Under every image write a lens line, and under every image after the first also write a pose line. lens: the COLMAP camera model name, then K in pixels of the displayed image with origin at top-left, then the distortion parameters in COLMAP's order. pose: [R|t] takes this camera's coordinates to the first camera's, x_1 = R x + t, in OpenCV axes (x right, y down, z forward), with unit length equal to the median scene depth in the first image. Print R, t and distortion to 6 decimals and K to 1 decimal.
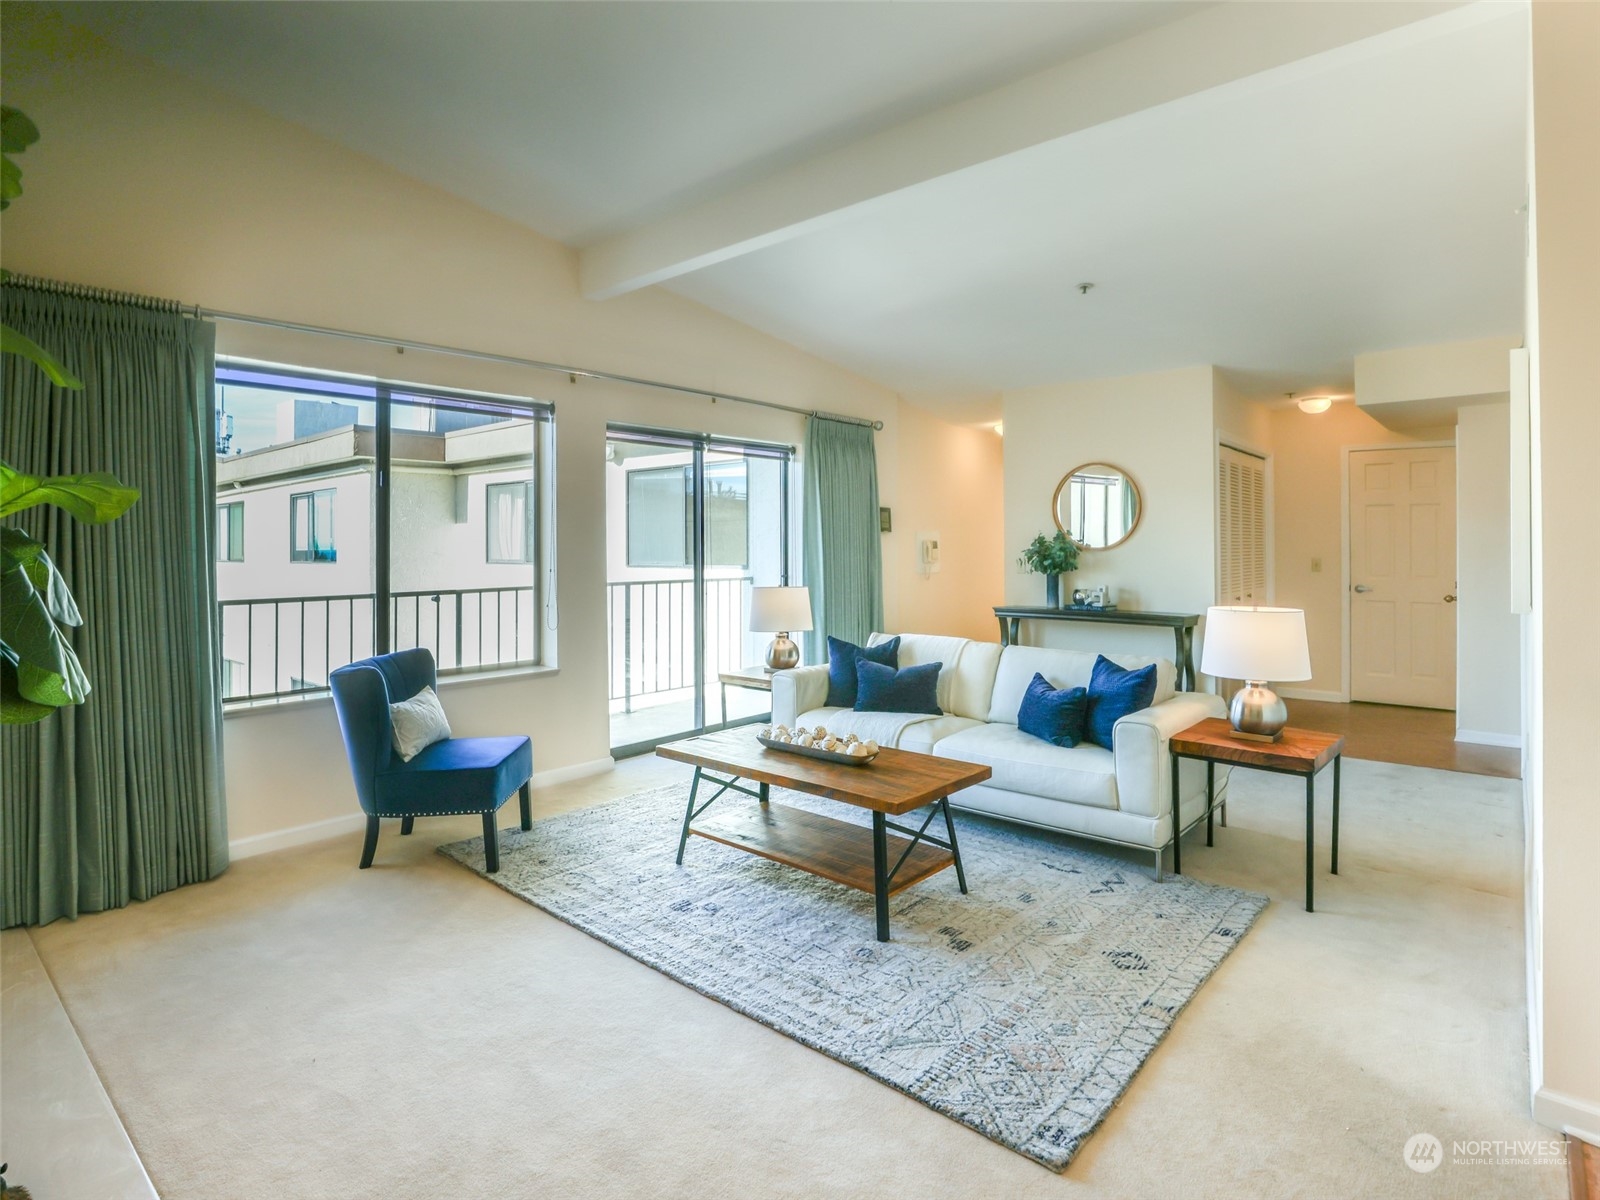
lens RADIAL K [[841.4, 0, 745.8], [0, 841.4, 542.6], [0, 0, 1]] dist [-0.039282, 0.001813]
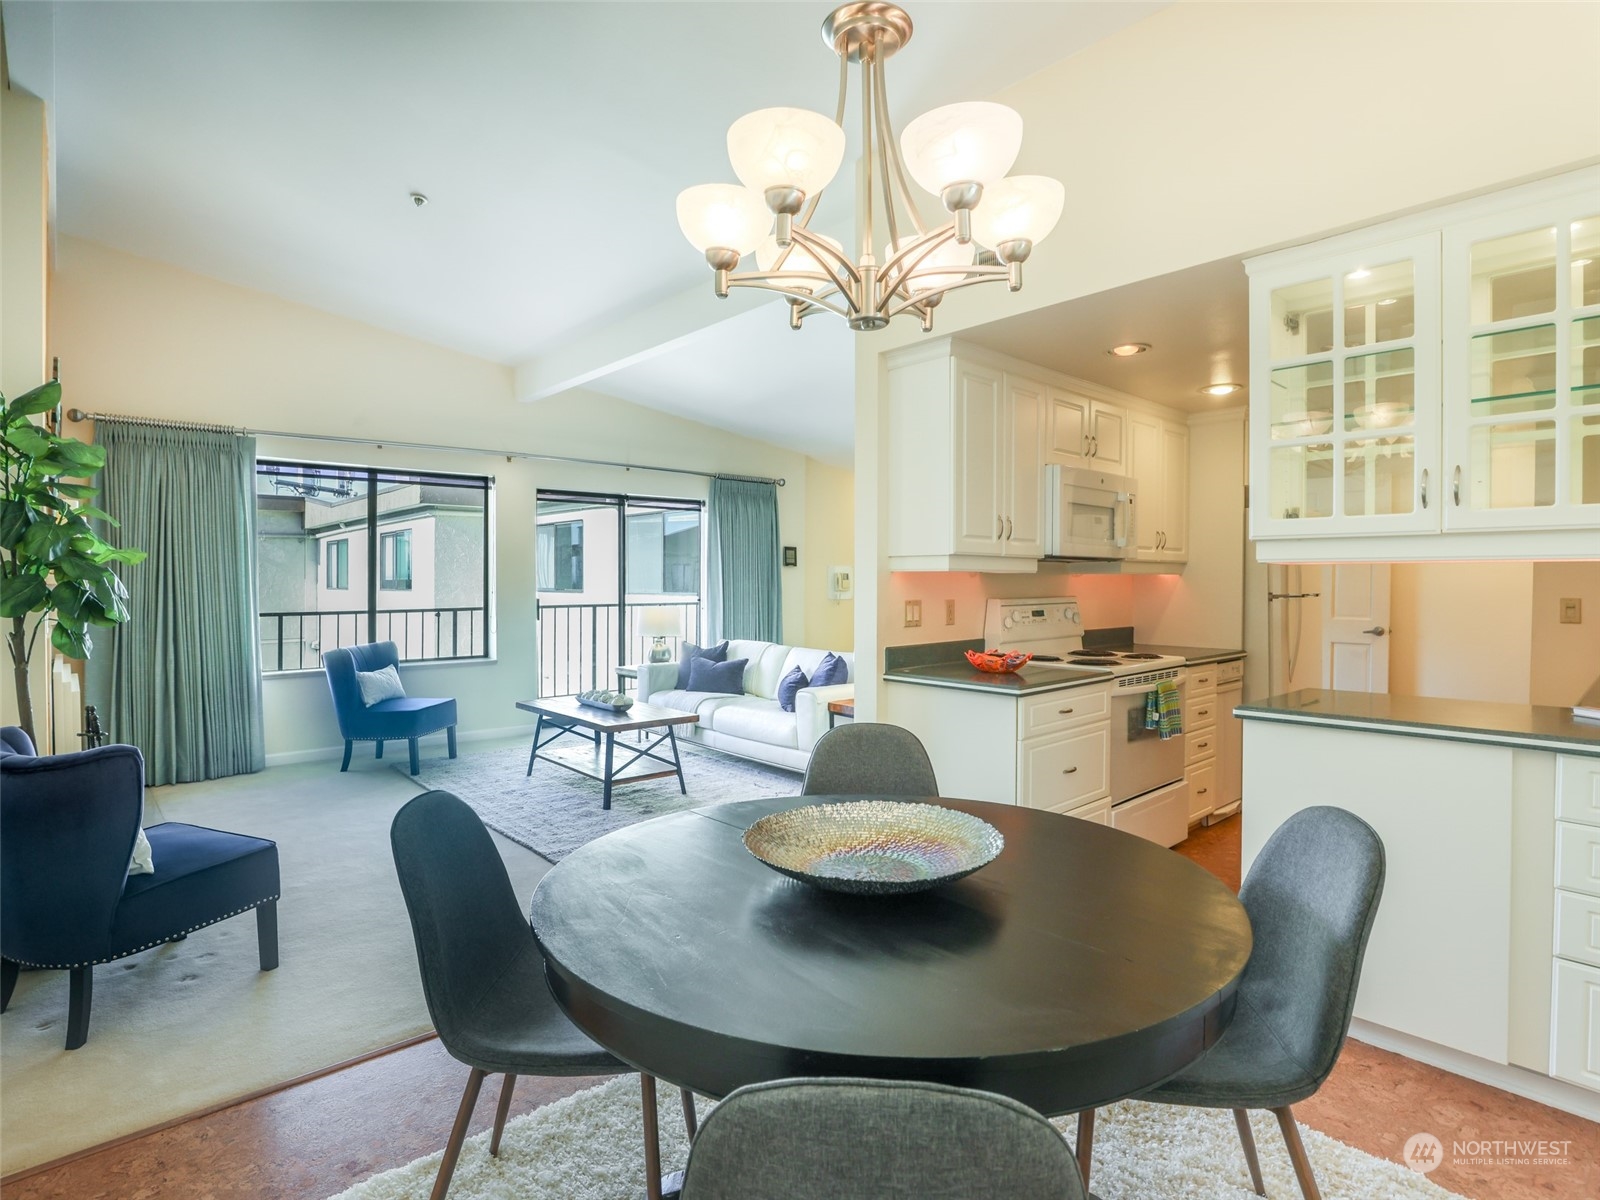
lens RADIAL K [[841.4, 0, 774.9], [0, 841.4, 597.4], [0, 0, 1]] dist [-0.039282, 0.001813]
pose [[0.993450, 0.006711, -0.114072, 0.512246], [-0.003729, 0.999646, 0.026340, 0.001827], [0.114209, -0.025743, 0.993123, -0.468523]]
